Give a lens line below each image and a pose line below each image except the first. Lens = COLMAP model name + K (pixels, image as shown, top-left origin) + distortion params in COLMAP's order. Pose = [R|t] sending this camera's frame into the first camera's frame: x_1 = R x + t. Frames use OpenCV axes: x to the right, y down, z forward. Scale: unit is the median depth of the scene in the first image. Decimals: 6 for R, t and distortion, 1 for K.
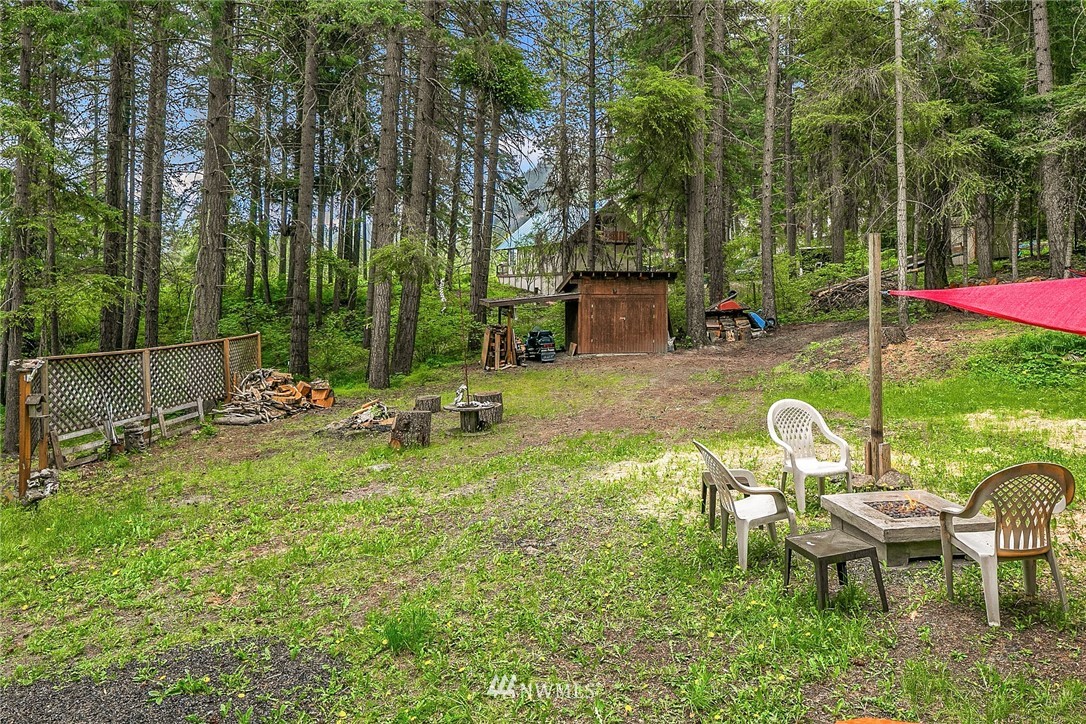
lens RADIAL K [[779.8, 0, 543.0], [0, 779.8, 362.0], [0, 0, 1]] dist [-0.001358, 0.000694]
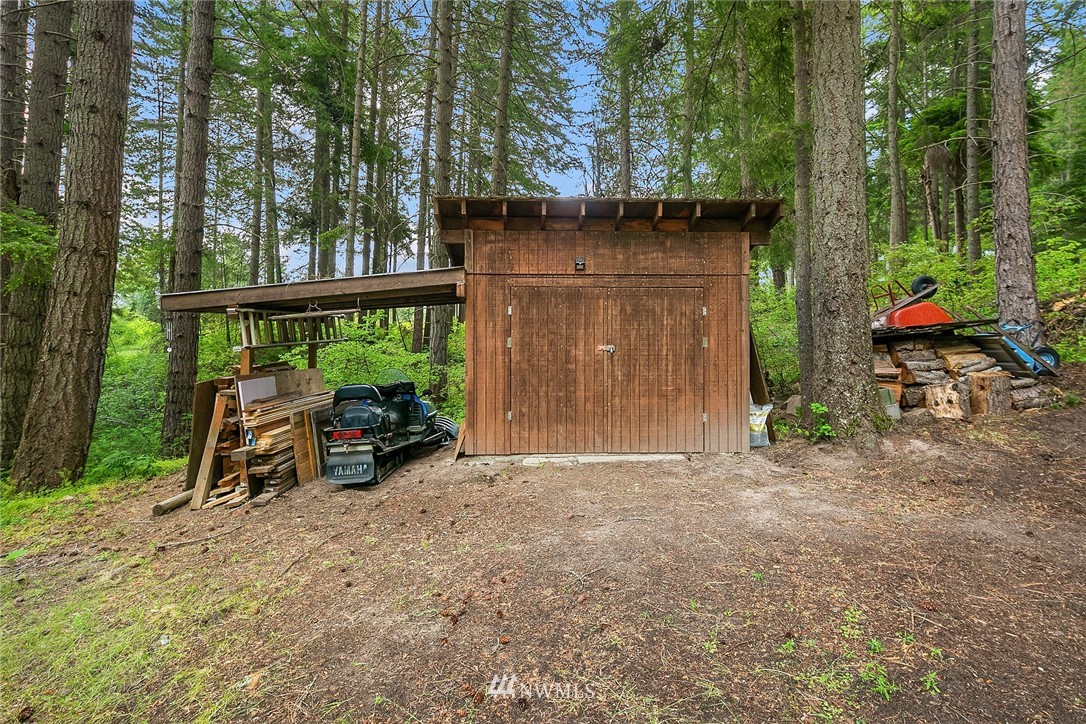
lens RADIAL K [[527.9, 0, 543.0], [0, 527.9, 362.0], [0, 0, 1]] dist [-0.000381, -0.000003]
pose [[0.979168, 0.000860, -0.203050, 0.120785], [-0.012399, 0.998378, -0.055565, -0.036927], [0.202673, 0.056925, 0.977591, 0.769499]]
